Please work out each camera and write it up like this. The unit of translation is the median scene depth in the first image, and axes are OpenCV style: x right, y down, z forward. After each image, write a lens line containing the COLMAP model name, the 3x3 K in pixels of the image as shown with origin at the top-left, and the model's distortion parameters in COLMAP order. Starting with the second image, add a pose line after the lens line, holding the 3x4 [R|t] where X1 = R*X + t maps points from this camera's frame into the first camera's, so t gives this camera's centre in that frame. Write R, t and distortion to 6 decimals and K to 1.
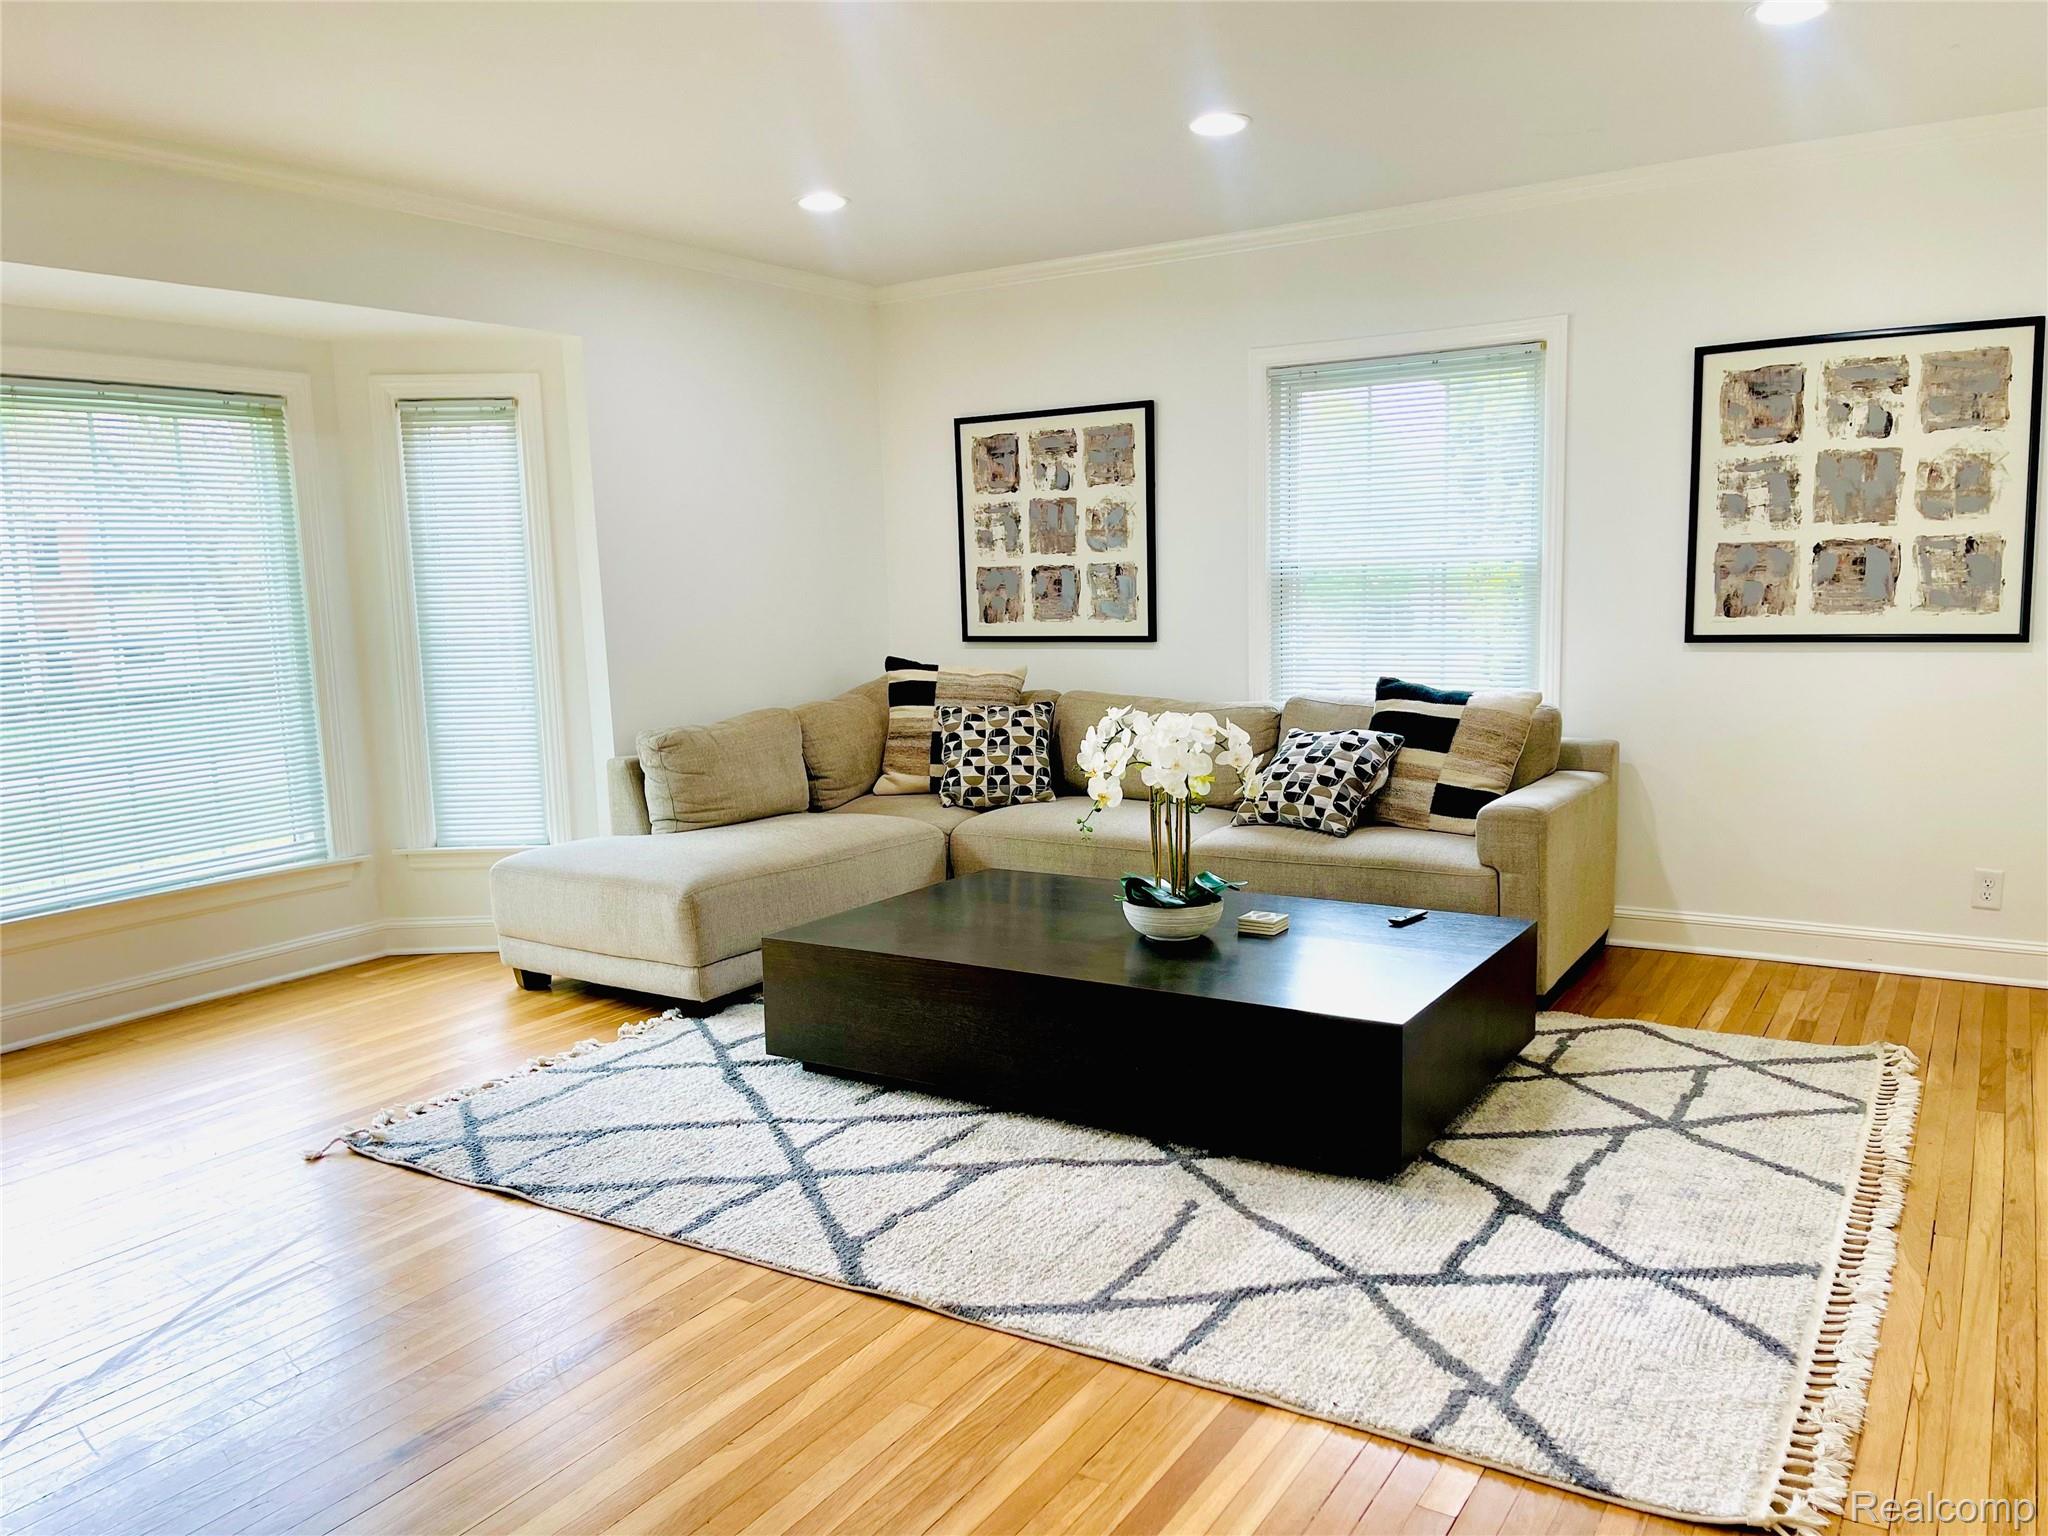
lens RADIAL K [[1528.3, 0, 1032.9], [0, 1528.3, 782.5], [0, 0, 1]] dist [0.048882, -0.007450]
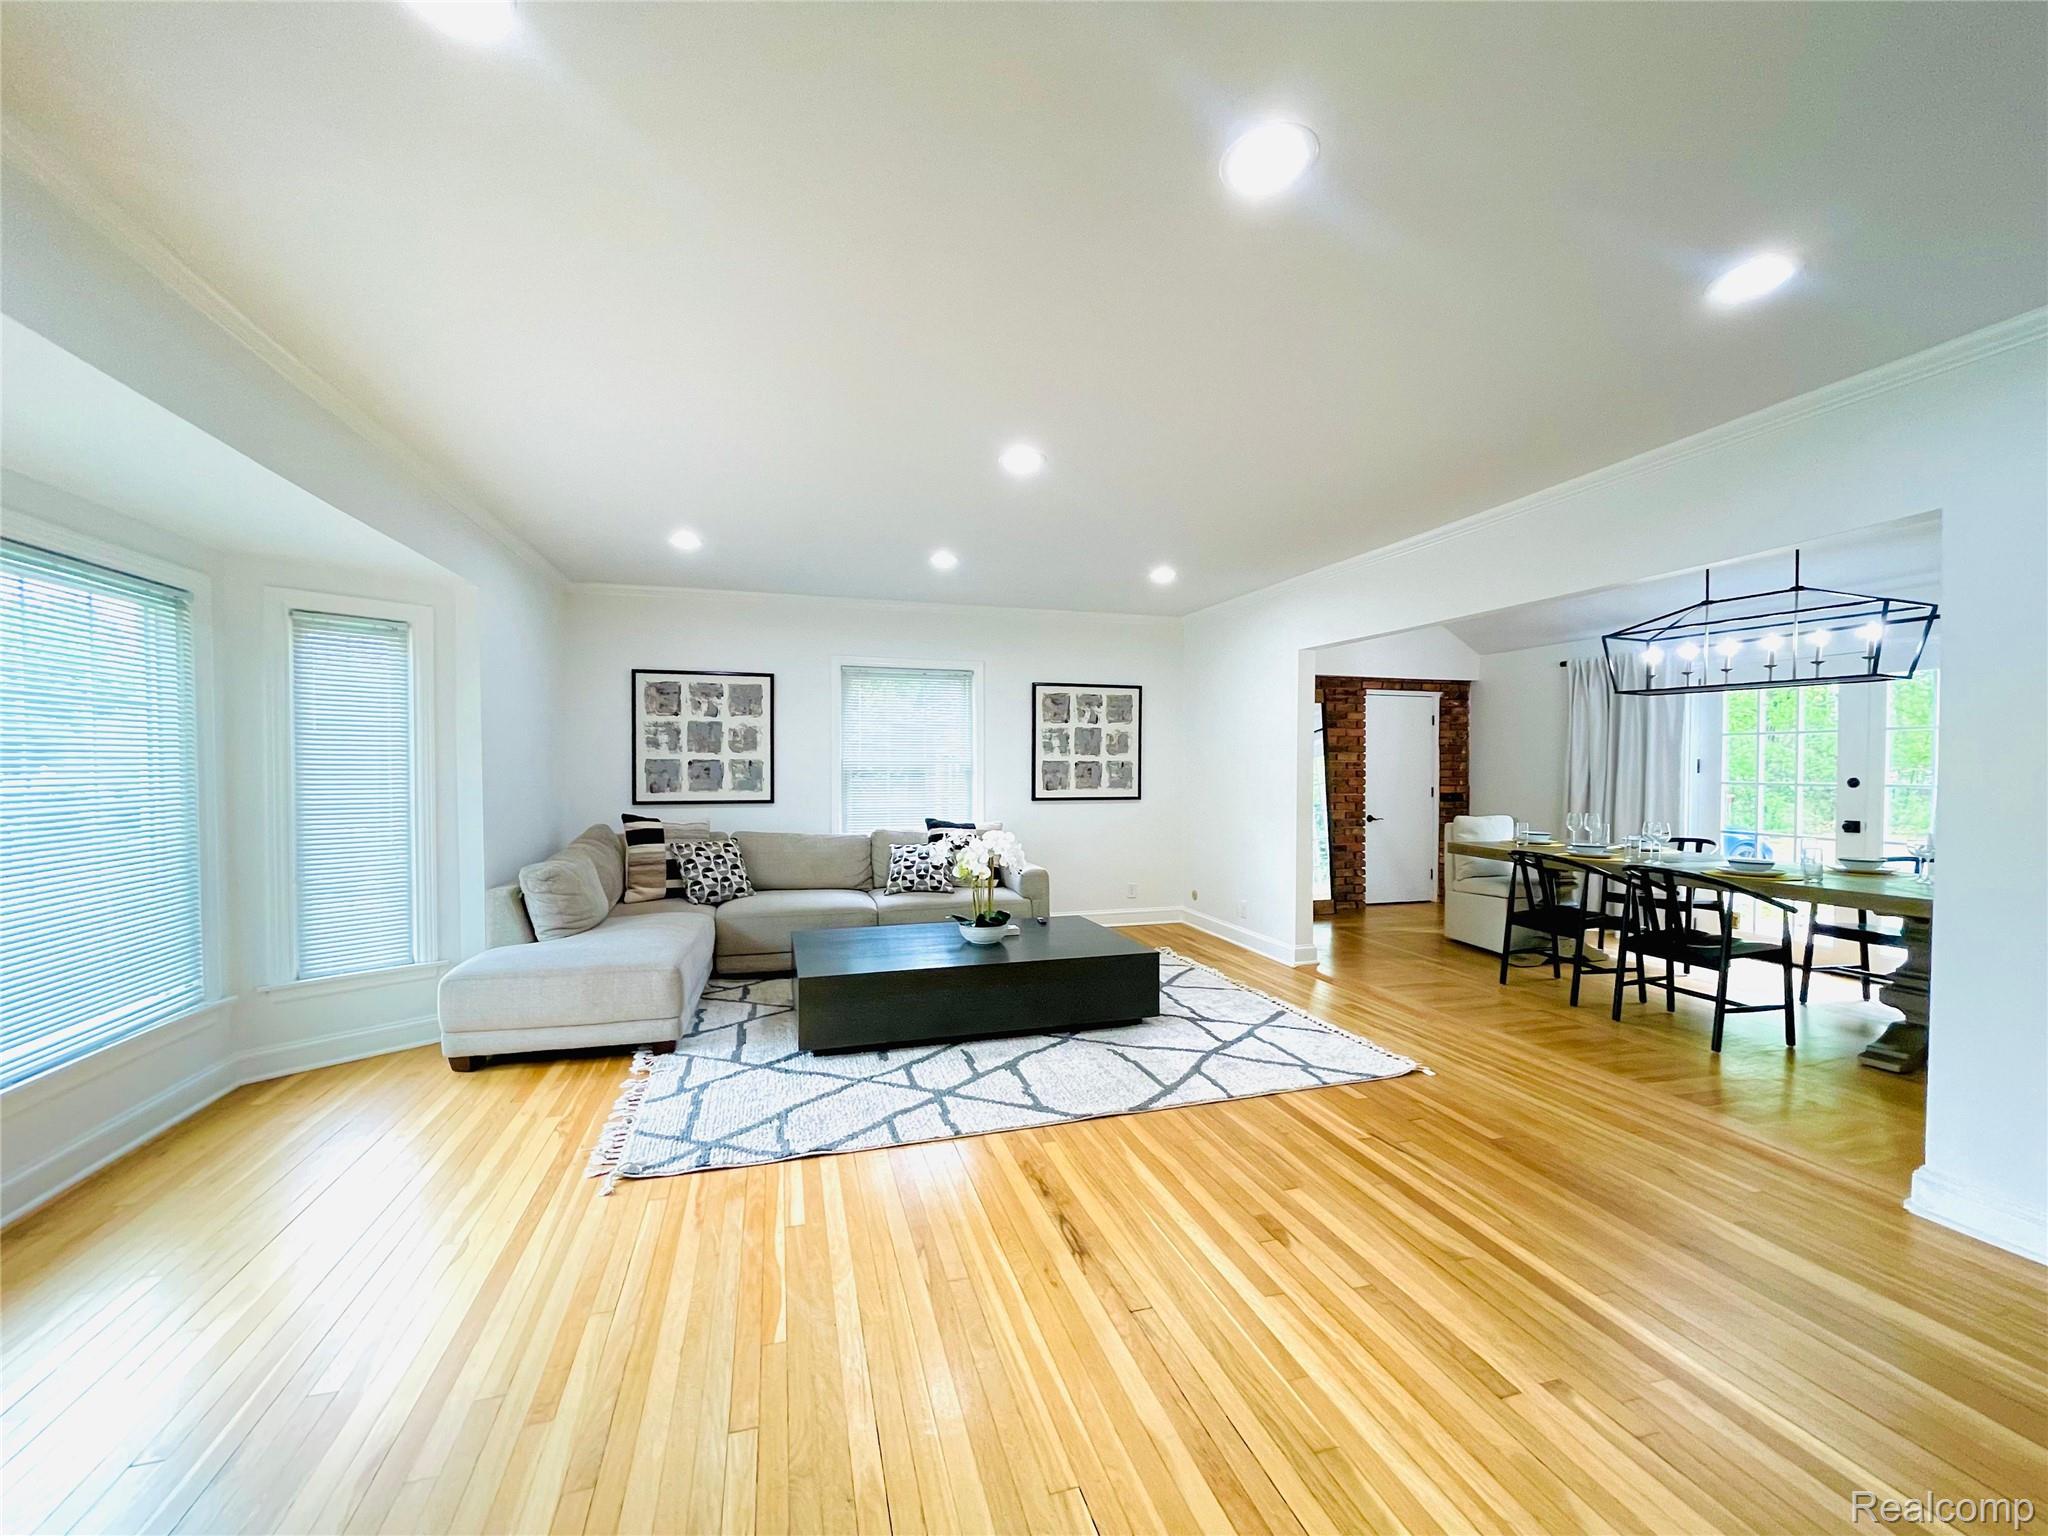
lens RADIAL K [[810.9, 0, 1014.3], [0, 810.9, 767.9], [0, 0, 1]] dist [0.001536, -0.001202]
pose [[0.664769, 0.027441, 0.746545, -0.559083], [0.083588, 0.990318, -0.110834, -0.004214], [-0.742358, 0.136081, 0.656039, 0.189333]]
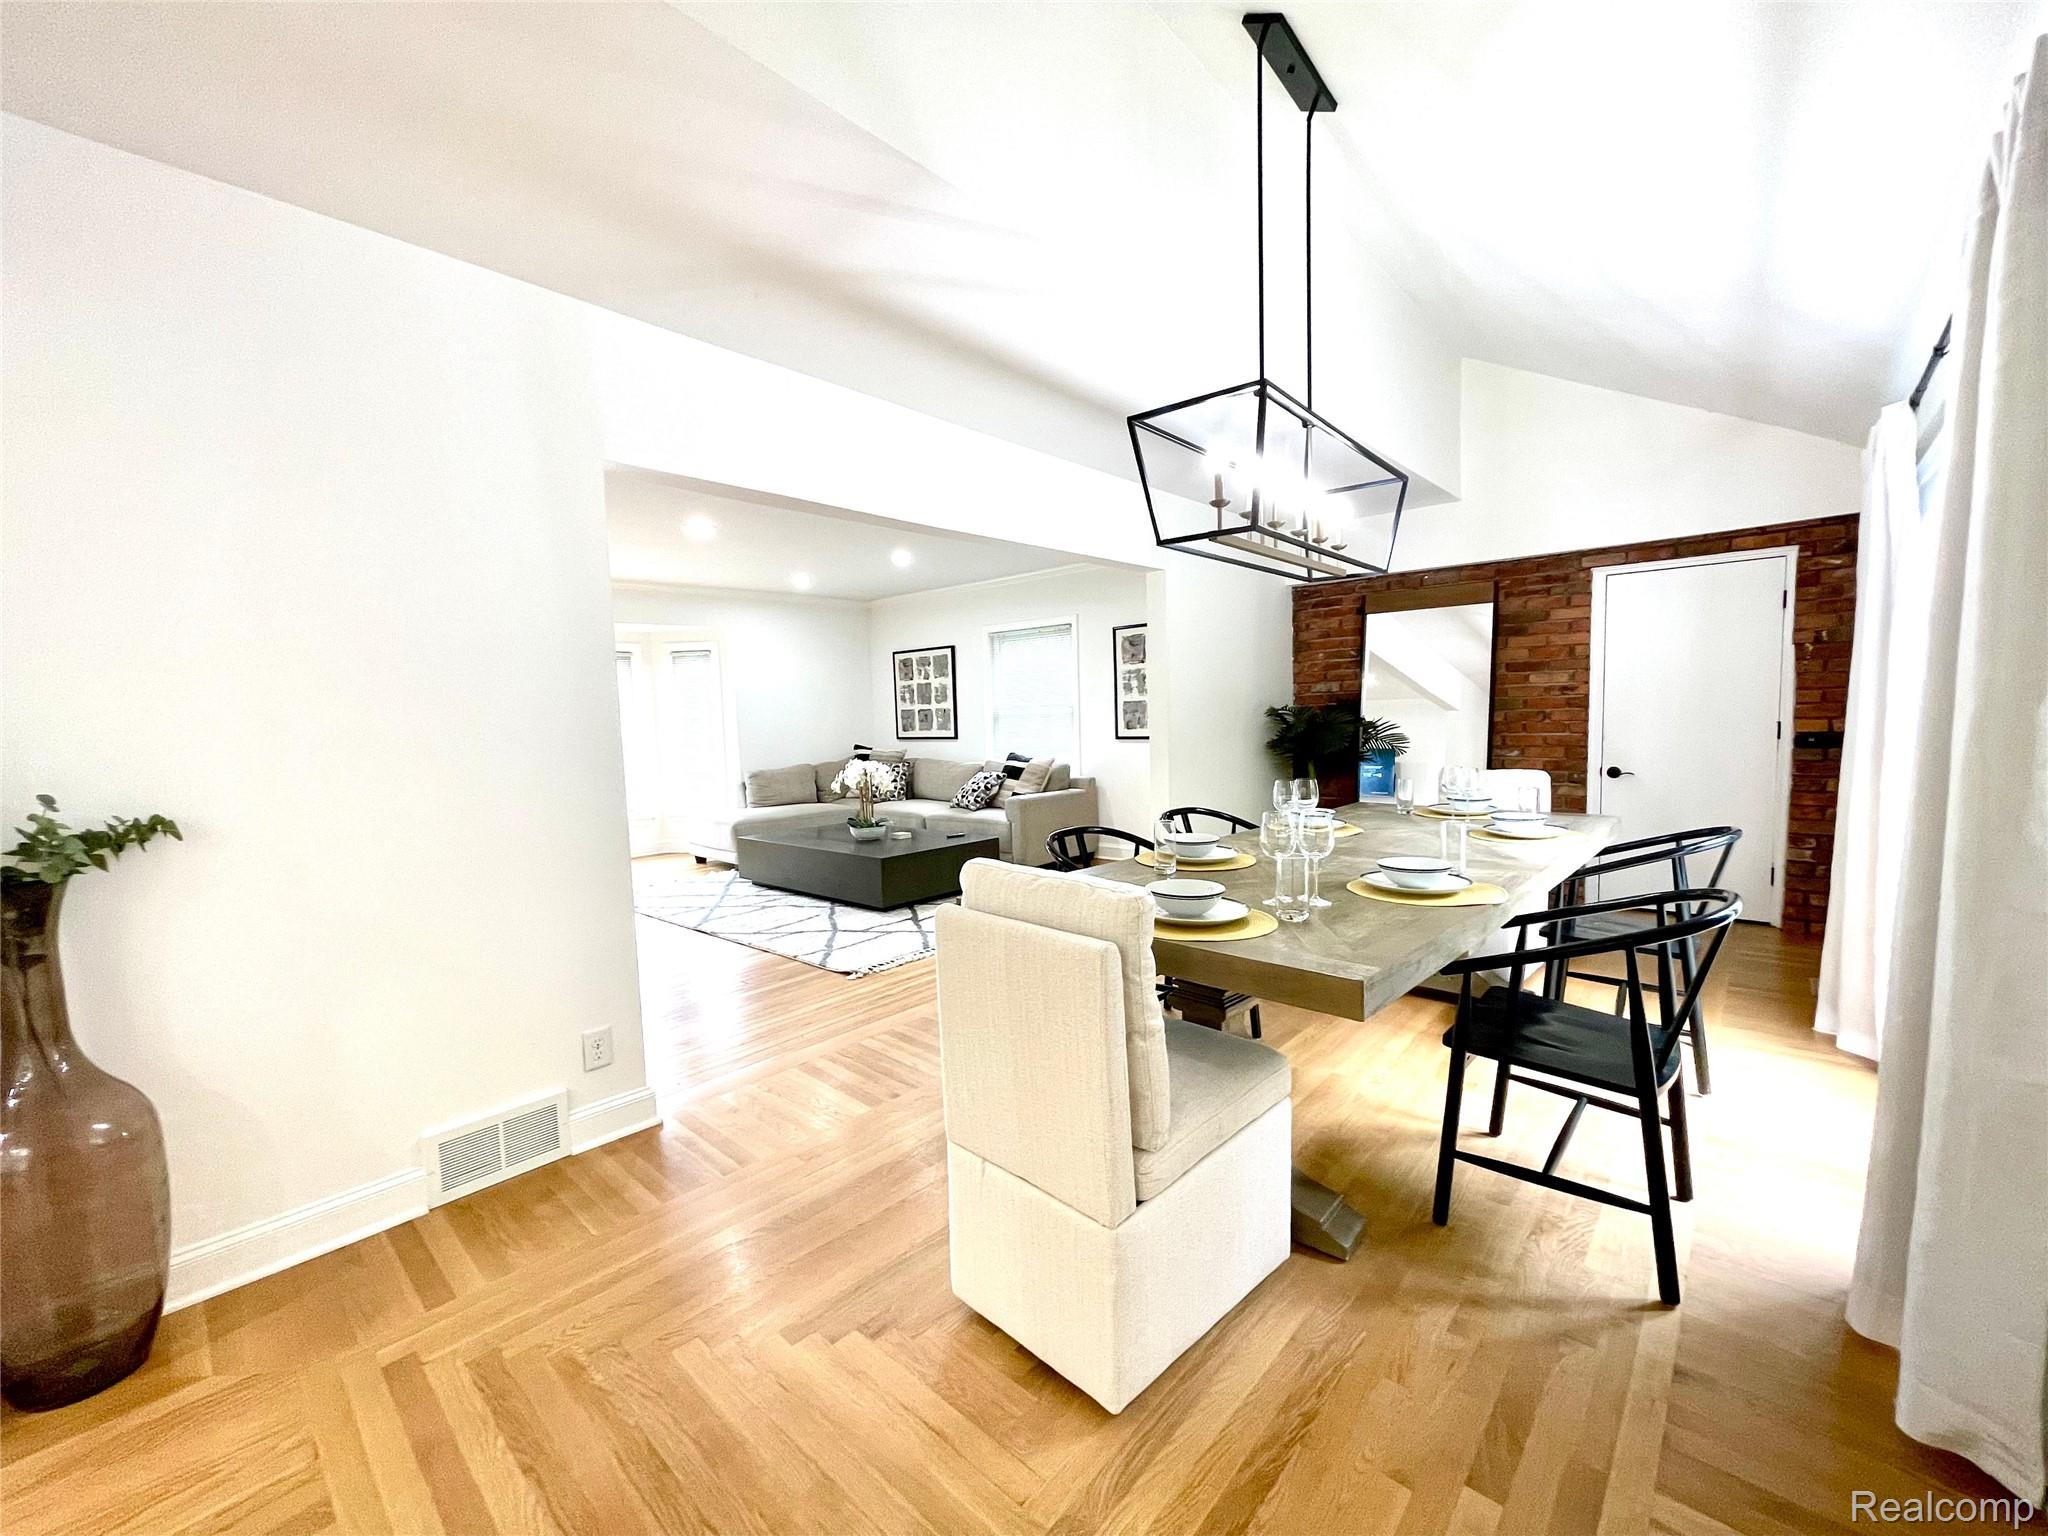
lens RADIAL K [[810.9, 0, 1023.5], [0, 810.9, 774.8], [0, 0, 1]] dist [0.001536, -0.001202]
pose [[0.986537, 0.009718, -0.163252, 0.507505], [-0.018802, 0.998354, -0.054191, 0.046108], [0.162456, 0.056531, 0.985095, -0.368500]]
